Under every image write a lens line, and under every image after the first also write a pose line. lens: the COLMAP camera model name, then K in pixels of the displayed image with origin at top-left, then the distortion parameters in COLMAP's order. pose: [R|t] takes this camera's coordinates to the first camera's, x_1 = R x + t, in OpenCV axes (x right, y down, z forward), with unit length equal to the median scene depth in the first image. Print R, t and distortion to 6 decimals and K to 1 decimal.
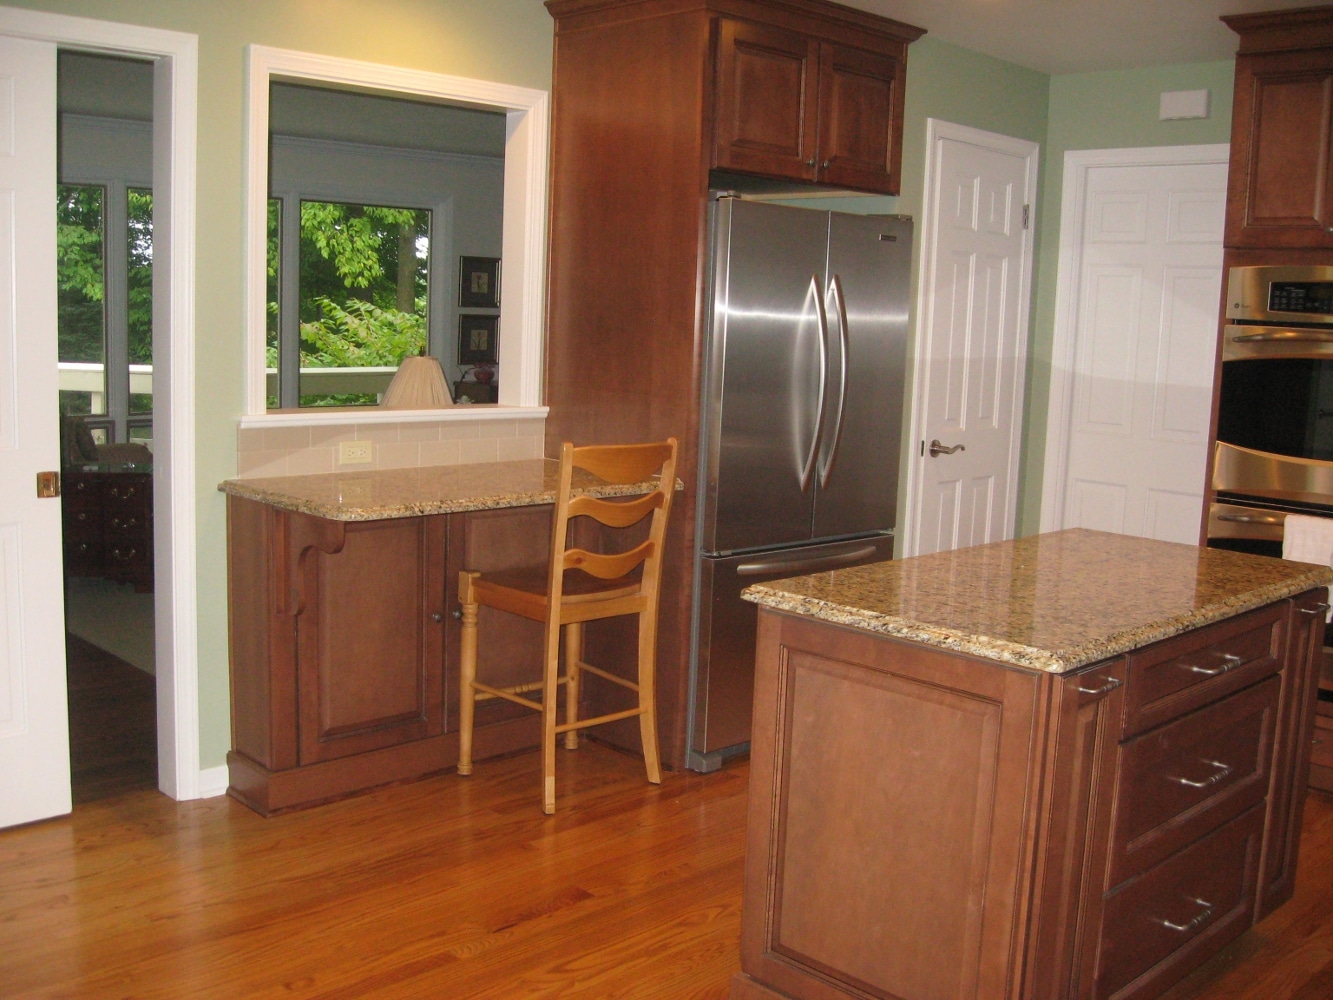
lens RADIAL K [[1376.3, 0, 666.5], [0, 1376.3, 500.0], [0, 0, 1]] dist [-0.145865, 0.093436]
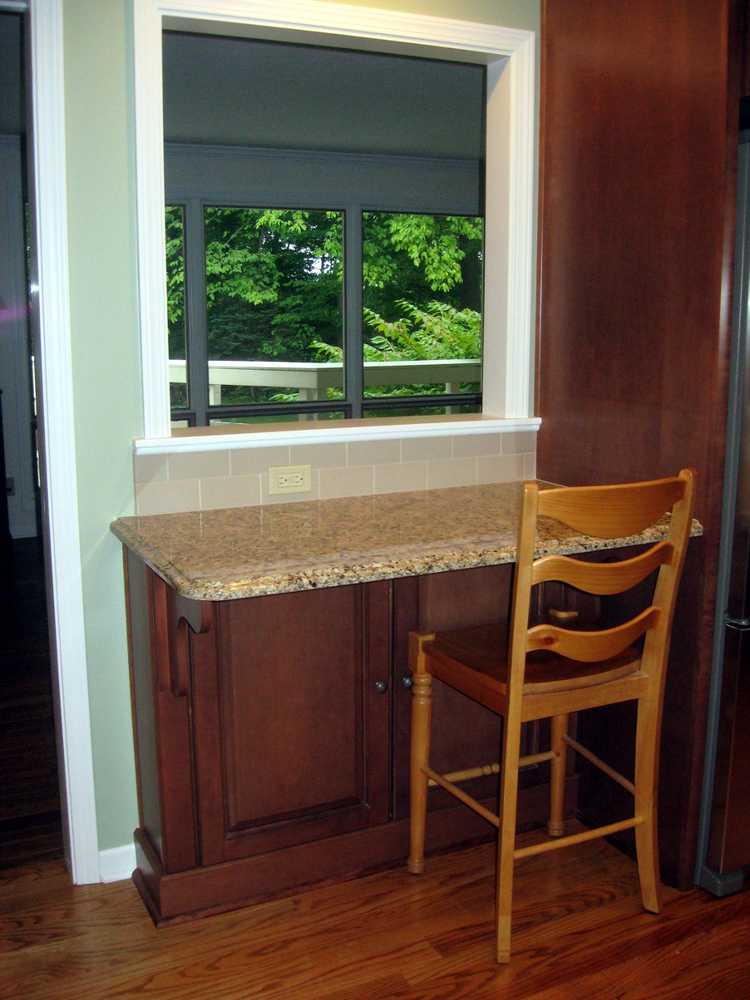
lens RADIAL K [[1032.5, 0, 378.4], [0, 1032.5, 476.0], [0, 0, 1]] dist [-0.145865, 0.093436]
pose [[0.948737, 0.016033, -0.315659, 0.019436], [-0.009058, 0.999682, 0.023551, -0.051694], [0.315936, -0.019485, 0.948580, 0.423476]]
